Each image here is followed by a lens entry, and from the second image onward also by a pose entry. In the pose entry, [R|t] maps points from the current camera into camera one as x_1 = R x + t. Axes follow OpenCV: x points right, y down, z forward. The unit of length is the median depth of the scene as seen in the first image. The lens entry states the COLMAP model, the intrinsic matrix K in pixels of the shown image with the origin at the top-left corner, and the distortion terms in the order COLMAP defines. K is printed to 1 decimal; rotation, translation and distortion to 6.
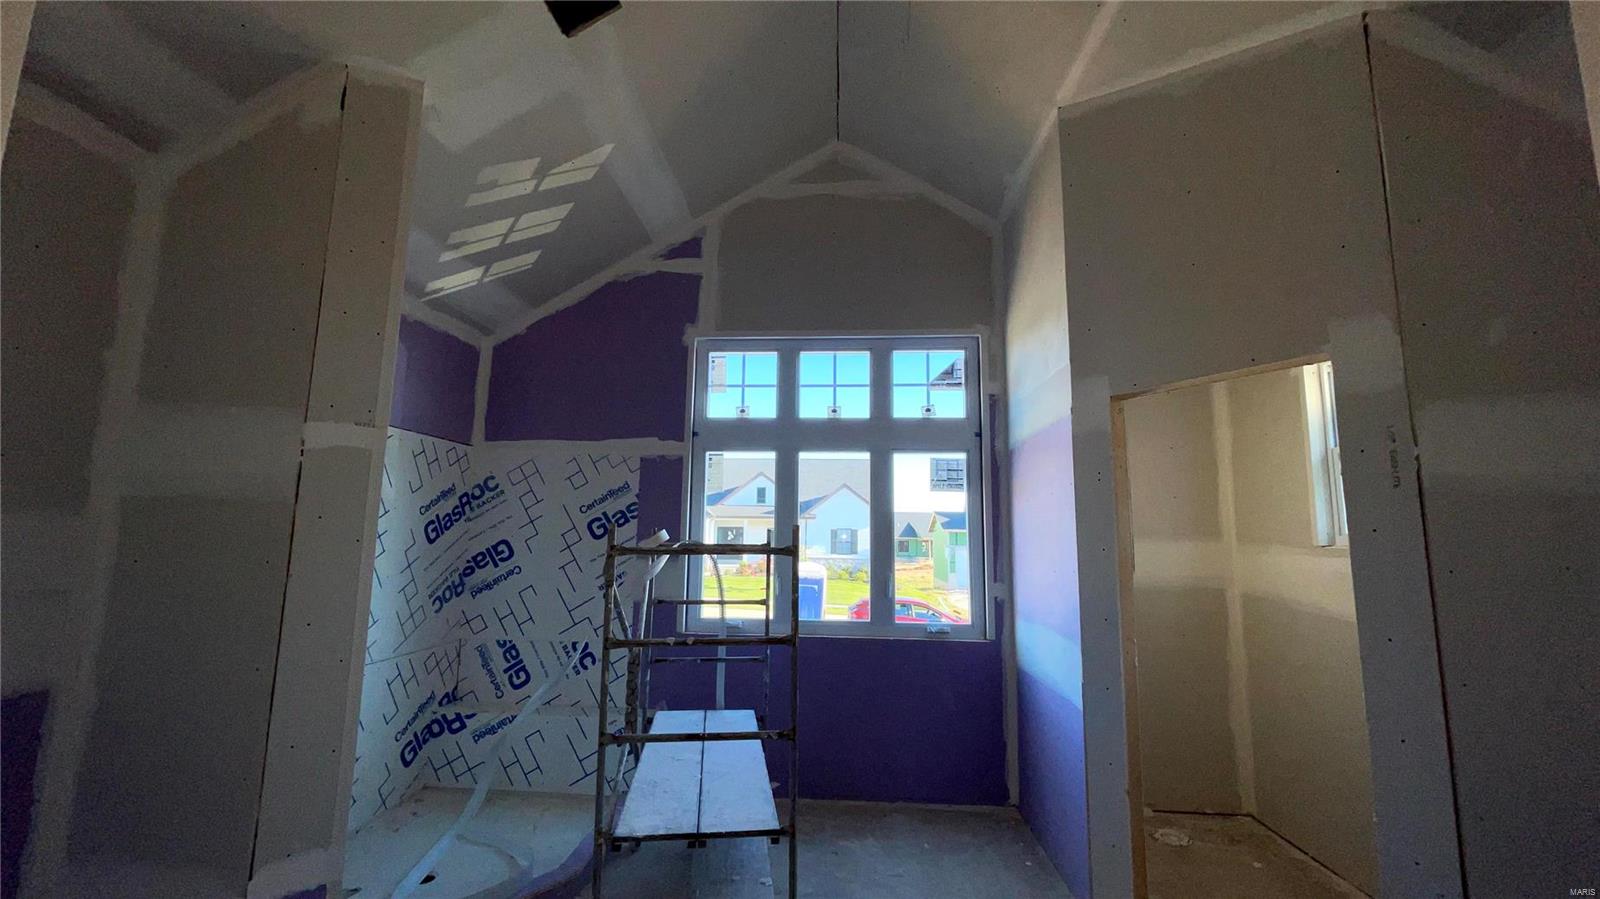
lens RADIAL K [[641.3, 0, 796.6], [0, 641.3, 445.1], [0, 0, 1]] dist [0.000619, 0.000016]
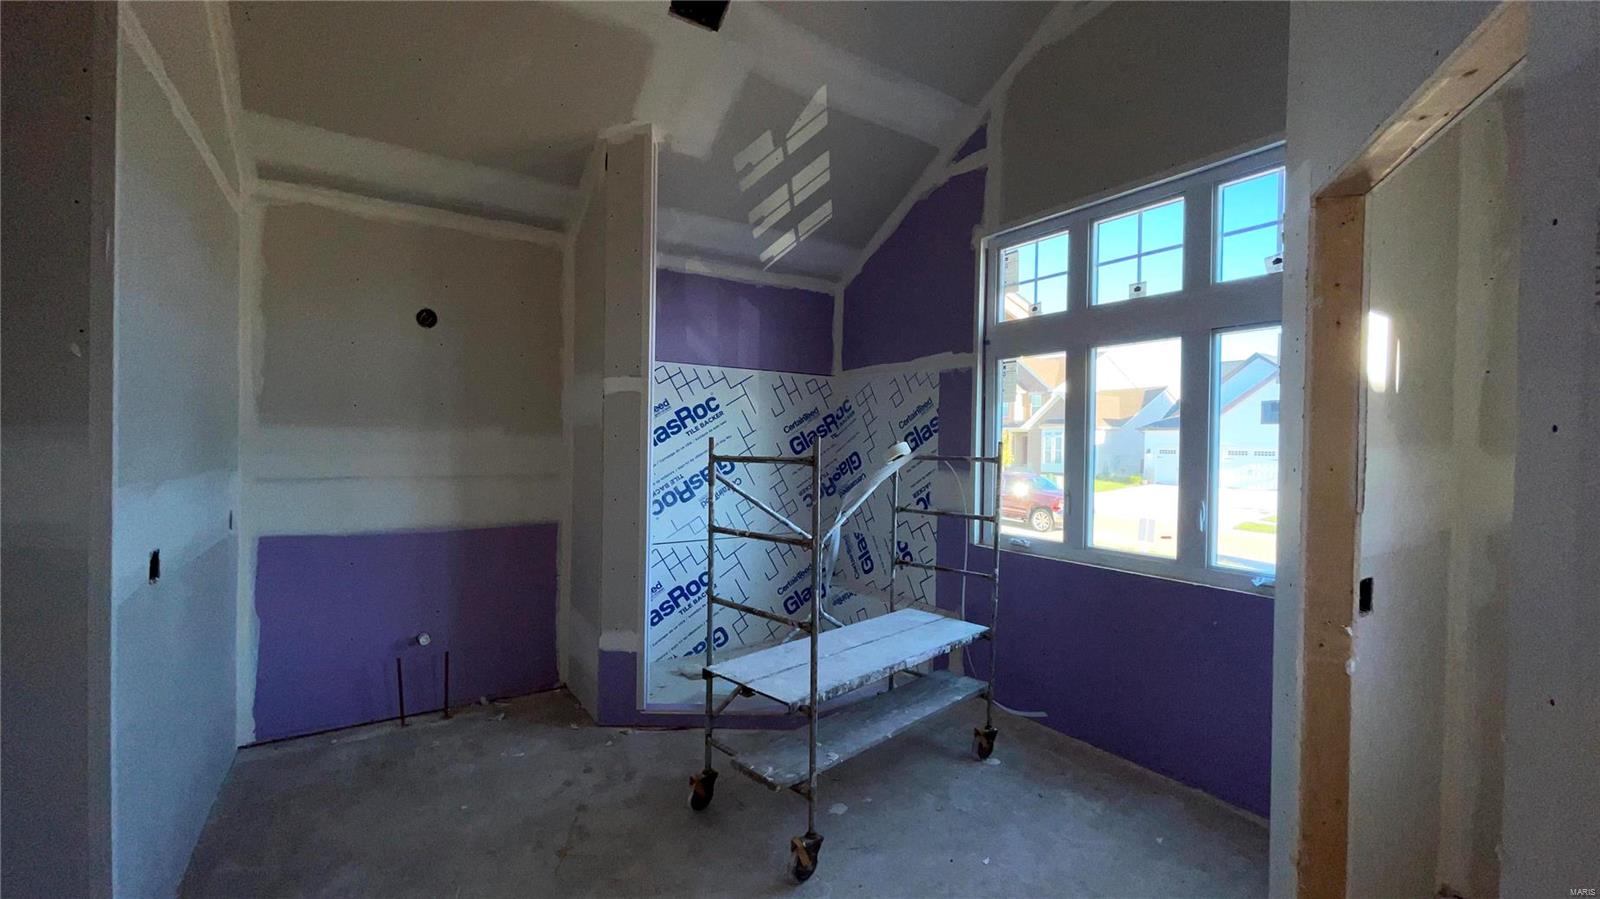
lens RADIAL K [[643.1, 0, 800.0], [0, 643.1, 449.5], [0, 0, 1]] dist [-0.001549, -0.000021]
pose [[0.605392, 0.001758, -0.795926, 0.440160], [0.101445, 0.991671, 0.079351, 0.036980], [0.789436, -0.128781, 0.600171, 0.194914]]
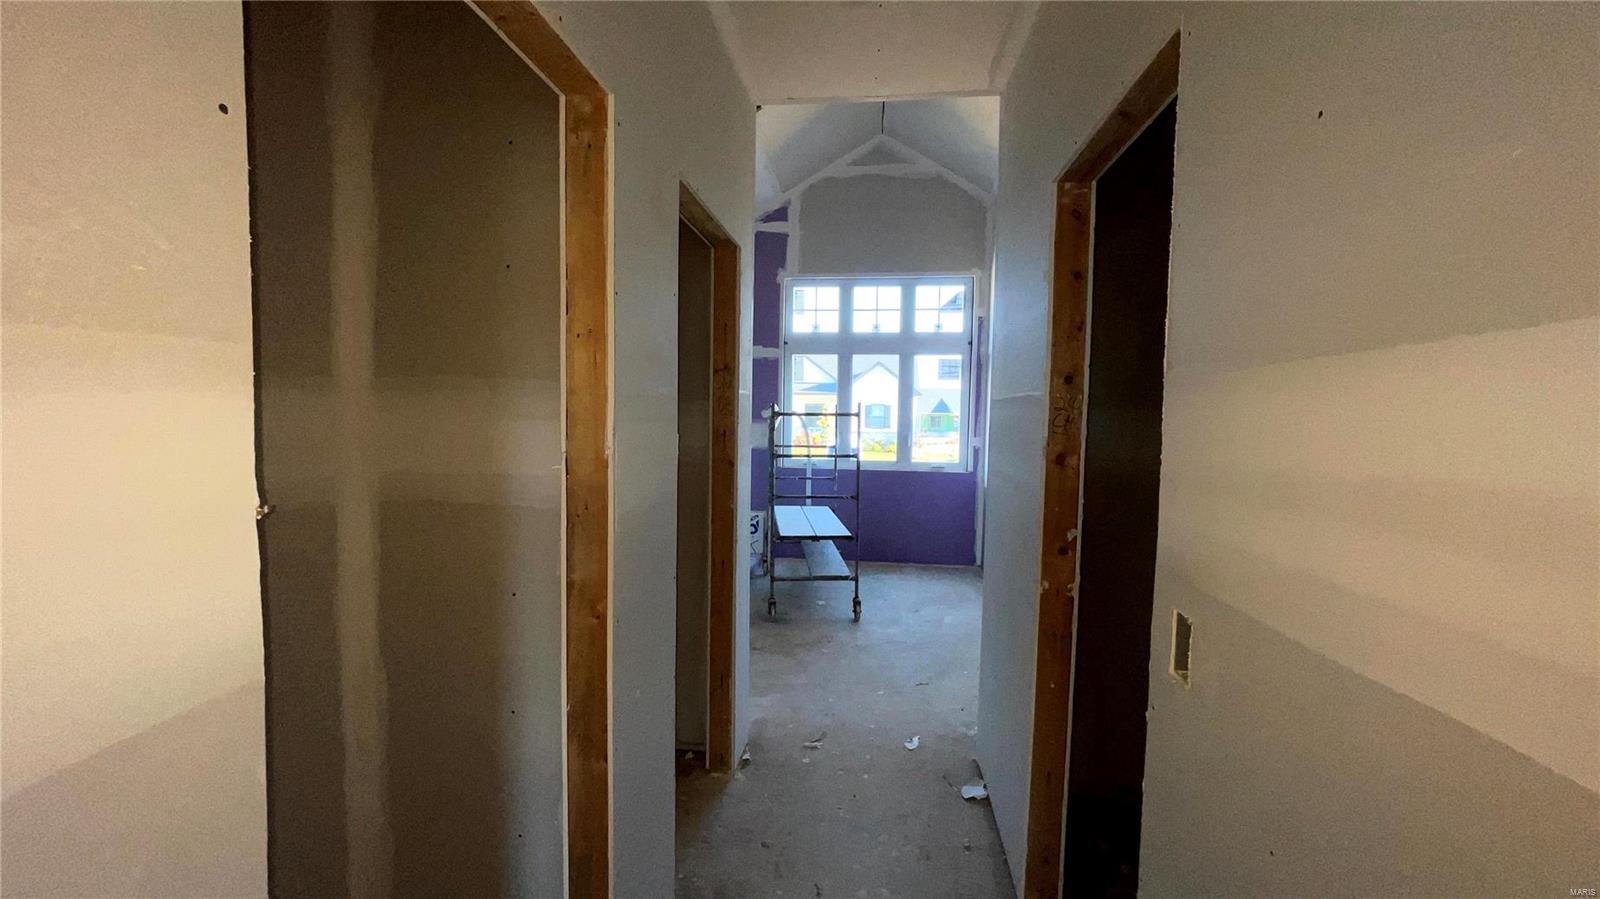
lens RADIAL K [[631.3, 0, 791.4], [0, 631.3, 452.5], [0, 0, 1]] dist [0.000115, 0.000000]
pose [[0.998130, 0.006004, -0.060838, -0.050750], [0.006518, 0.979042, 0.203554, -0.069666], [0.060785, -0.203570, 0.977172, -0.552523]]
